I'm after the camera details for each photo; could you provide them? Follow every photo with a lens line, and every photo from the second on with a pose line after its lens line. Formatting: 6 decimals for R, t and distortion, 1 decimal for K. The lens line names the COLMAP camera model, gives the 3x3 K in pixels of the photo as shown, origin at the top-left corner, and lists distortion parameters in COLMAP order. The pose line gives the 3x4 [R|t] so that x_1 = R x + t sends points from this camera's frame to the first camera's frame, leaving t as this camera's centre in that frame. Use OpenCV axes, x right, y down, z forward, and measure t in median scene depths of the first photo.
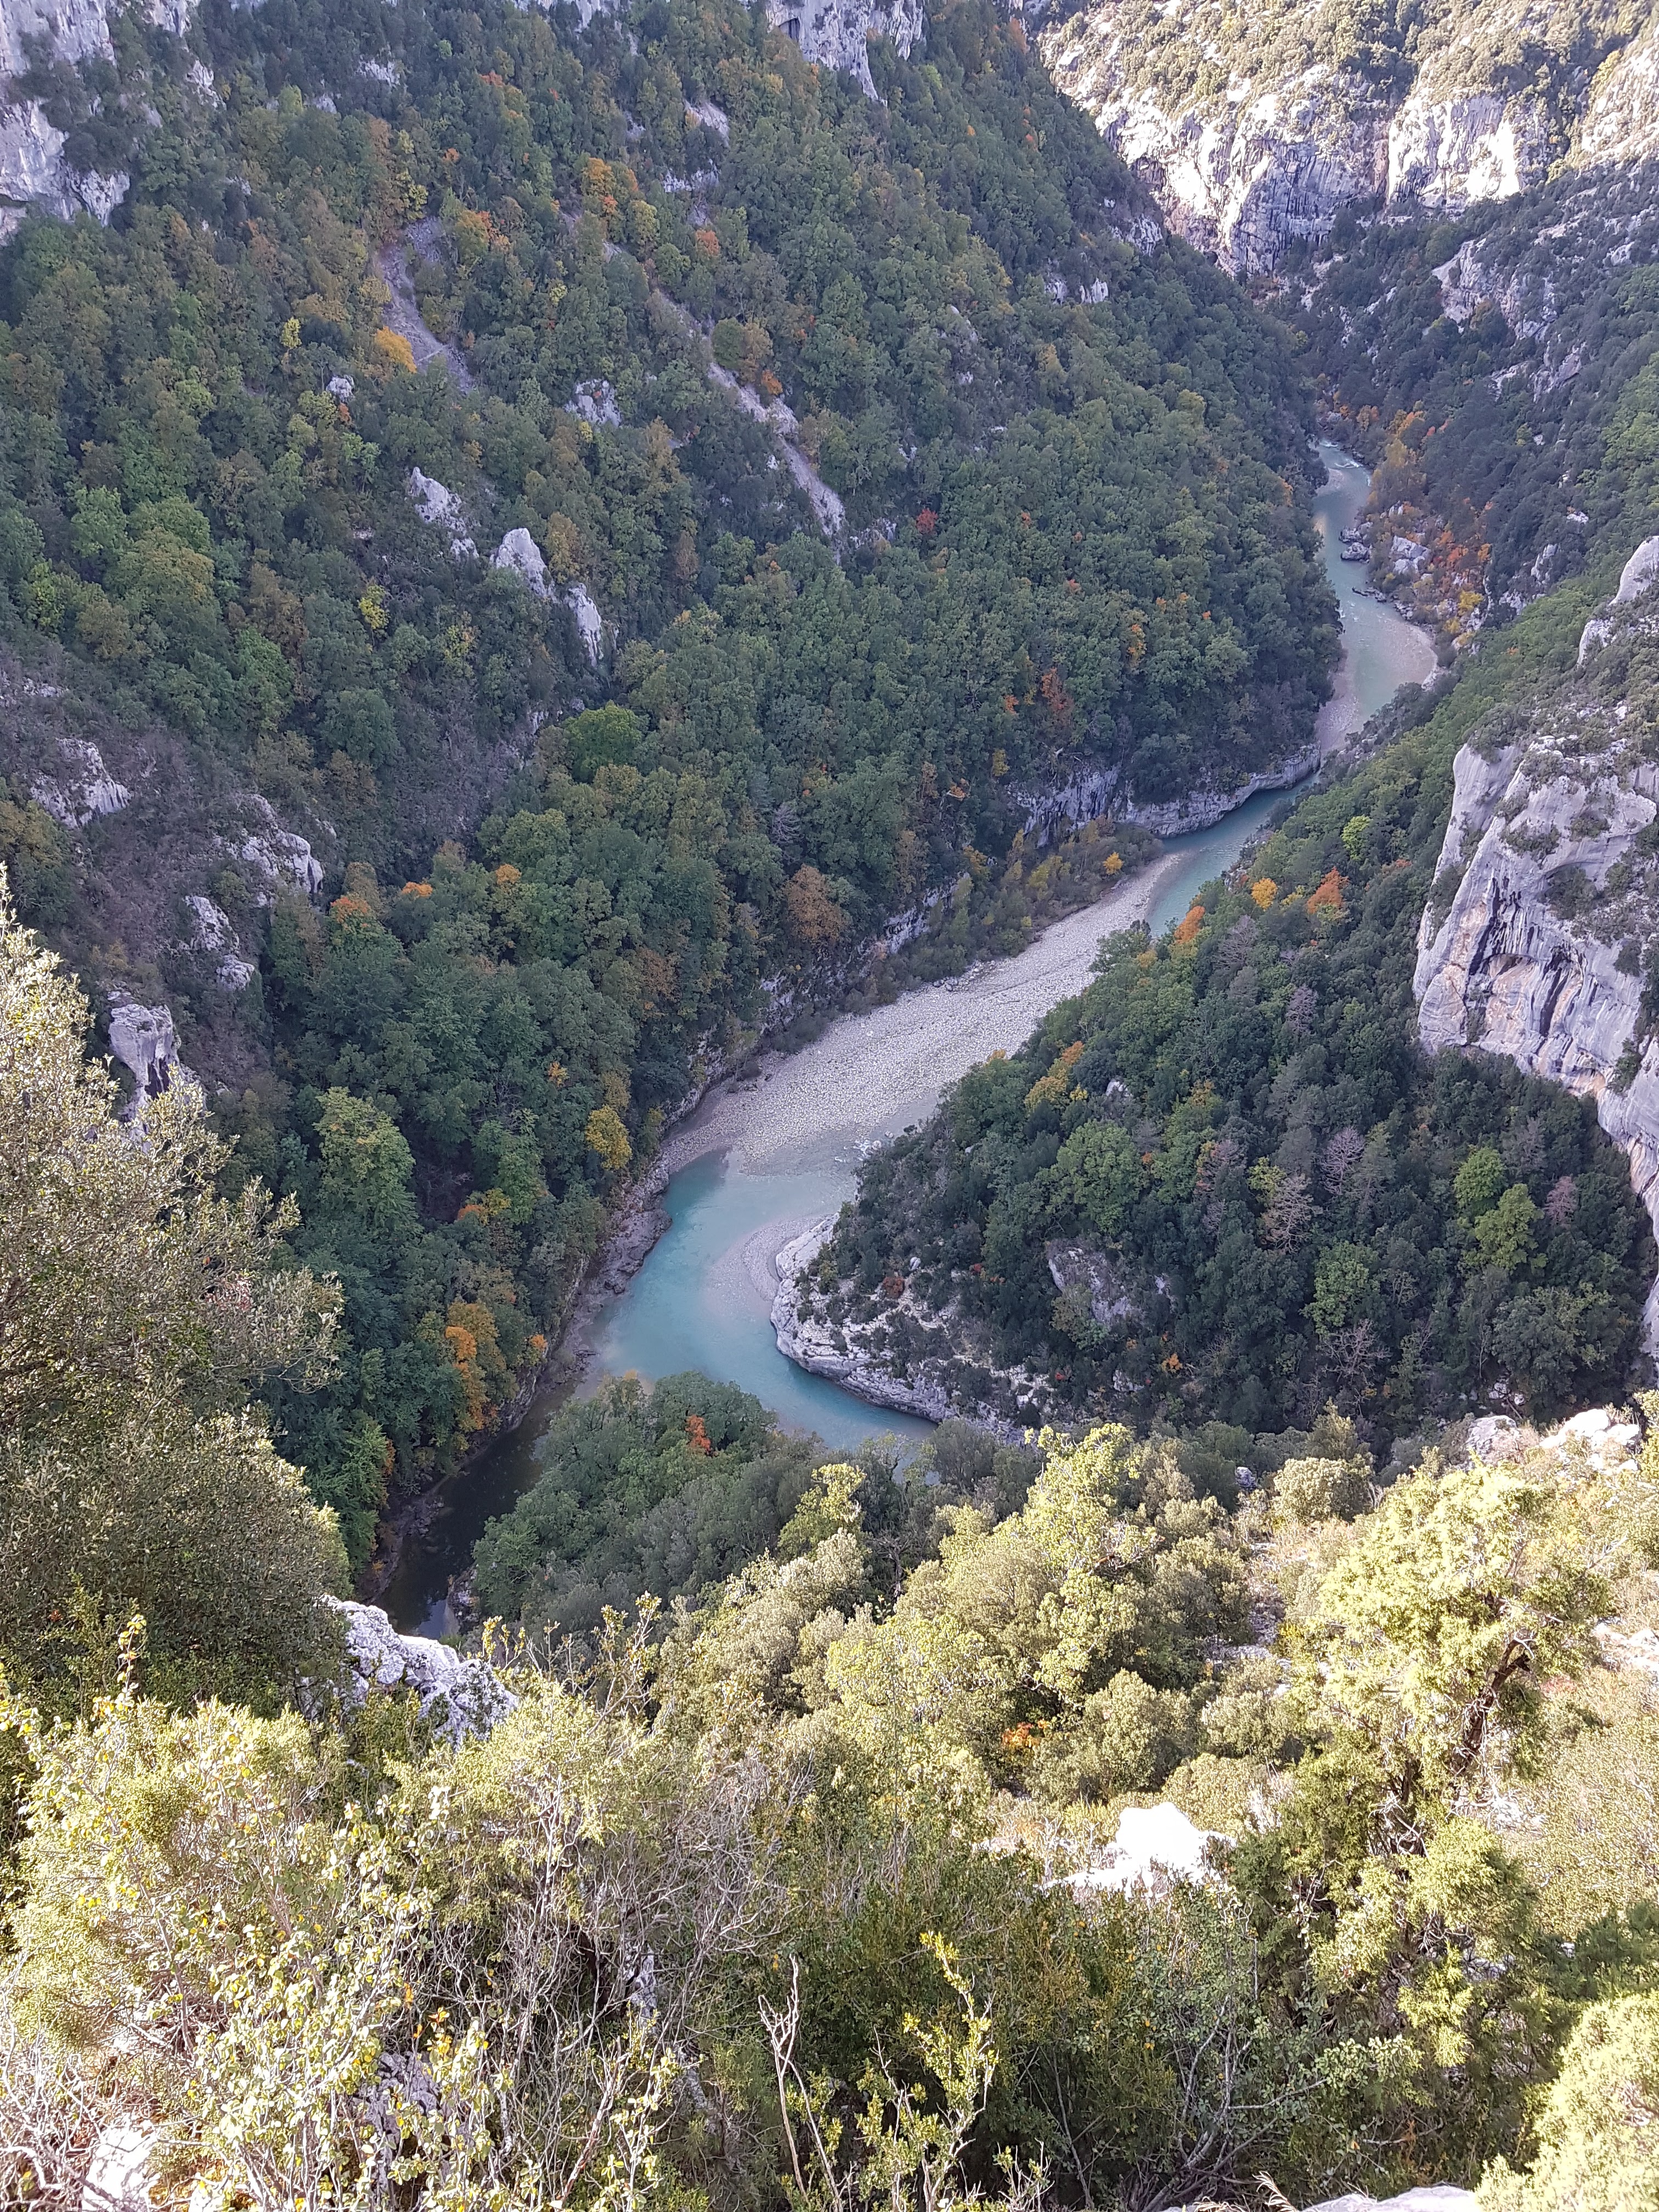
lens RADIAL K [[1705.0, 0, 822.4], [0, 1705.0, 1062.1], [0, 0, 1]] dist [0.125728, -0.185594]
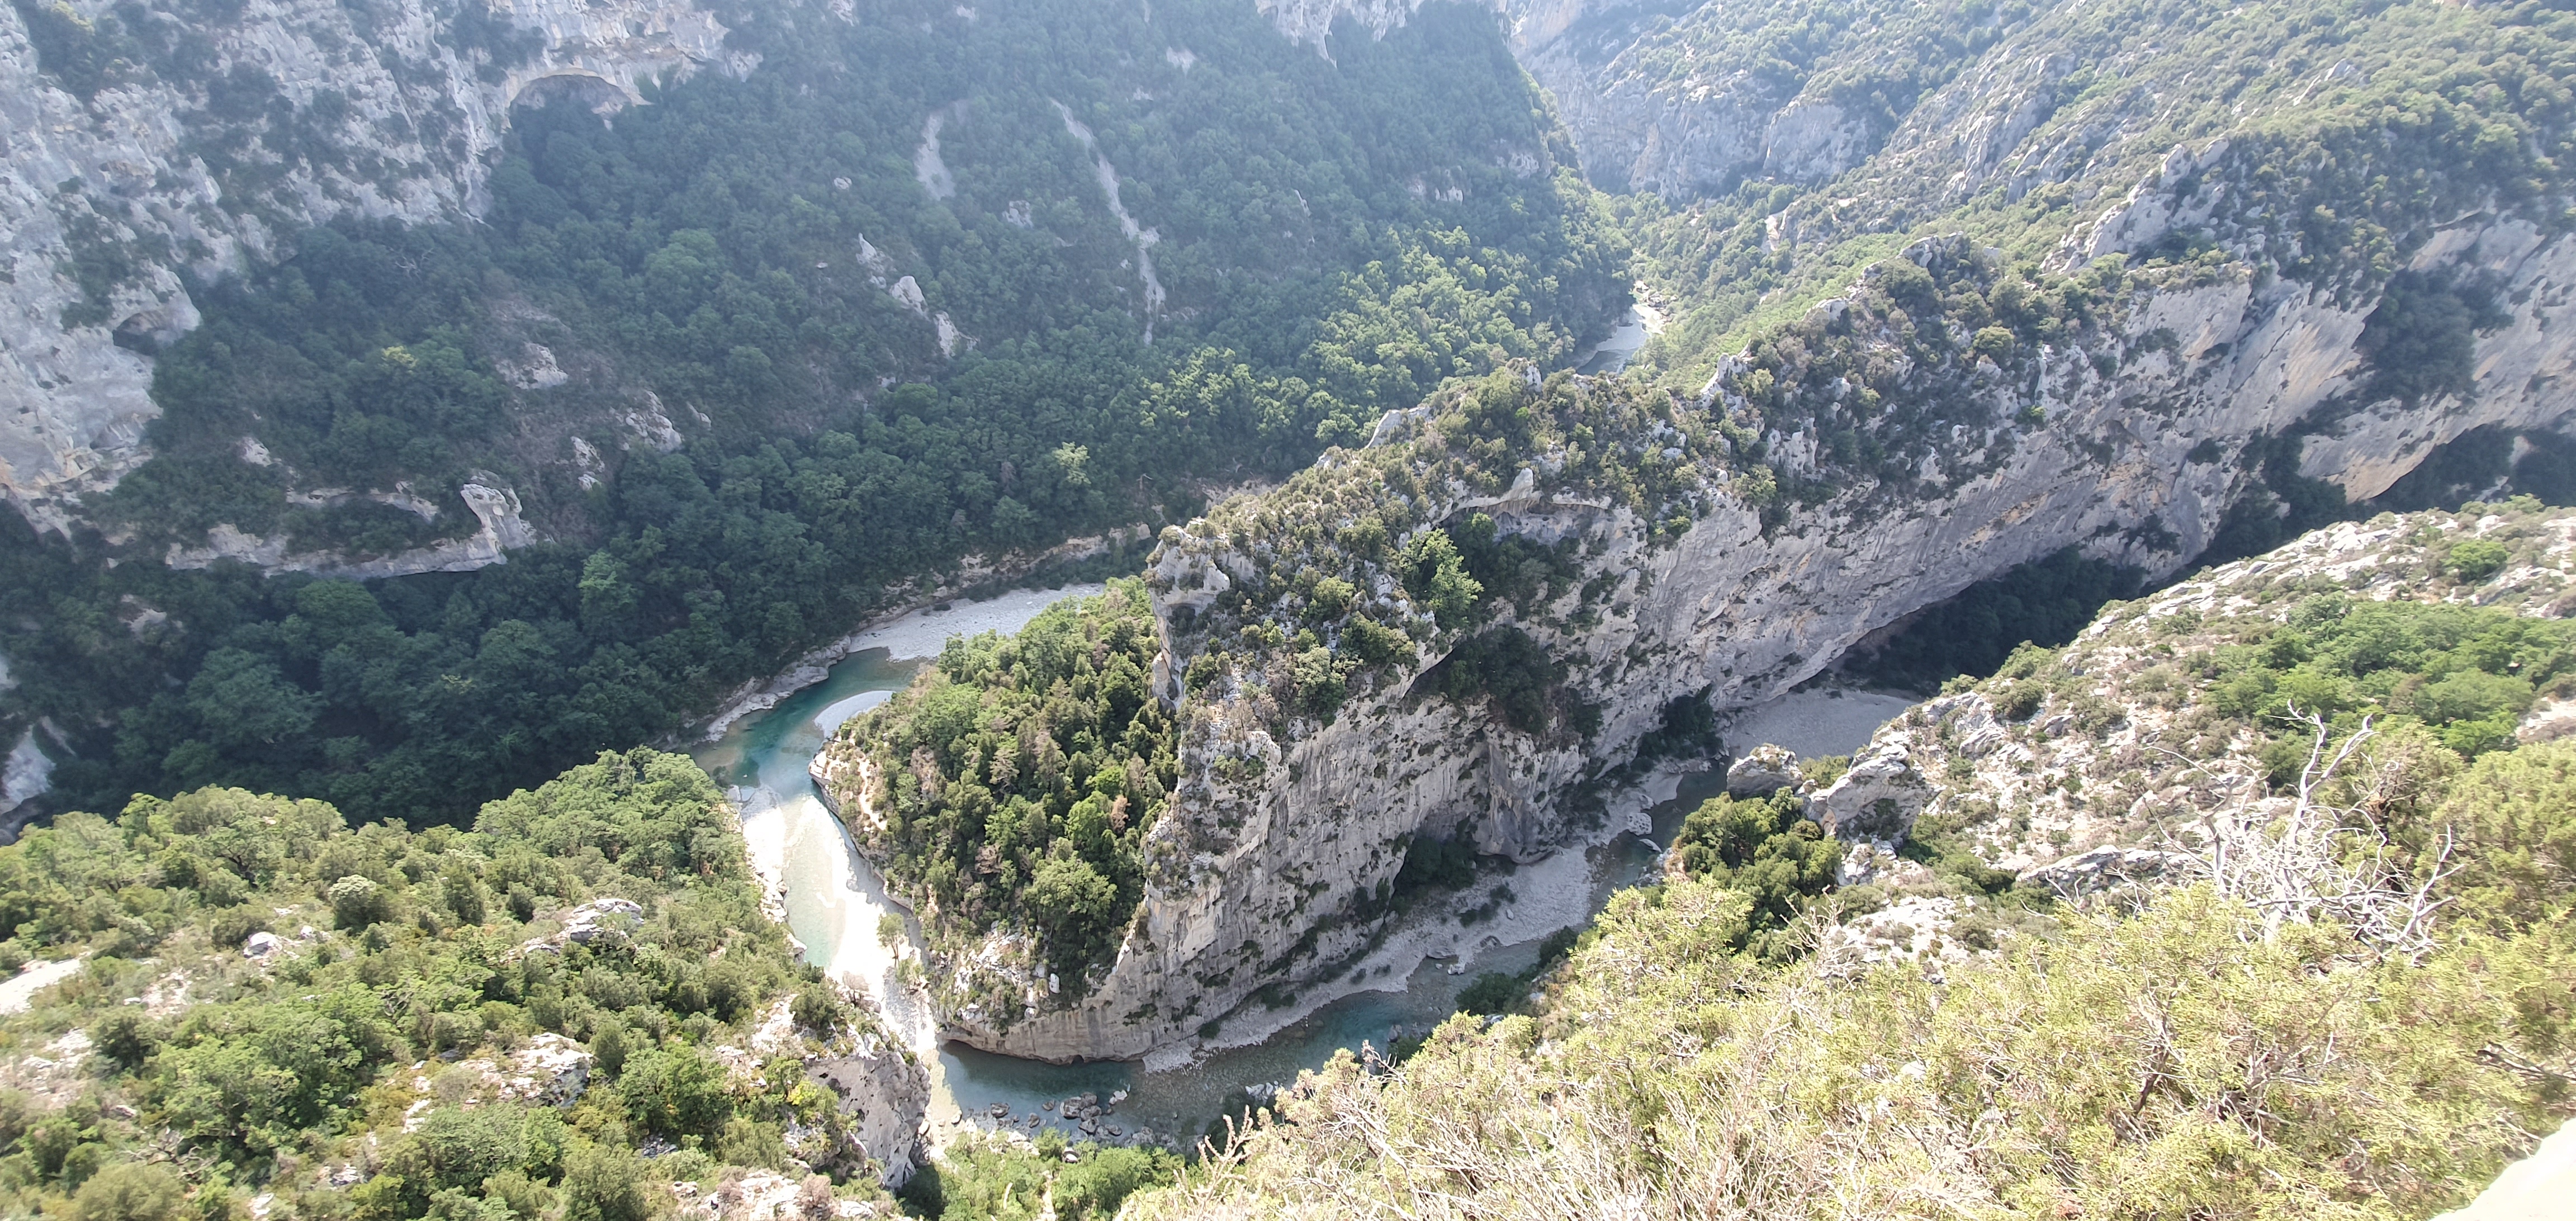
lens RADIAL K [[1023.6, 0, 1288.0], [0, 1023.6, 610.5], [0, 0, 1]] dist [0.012108, -0.016725]
pose [[0.932477, 0.255097, -0.255759, 0.552215], [-0.251599, 0.966695, 0.046884, -0.127564], [0.259201, 0.020631, 0.965603, 0.098560]]
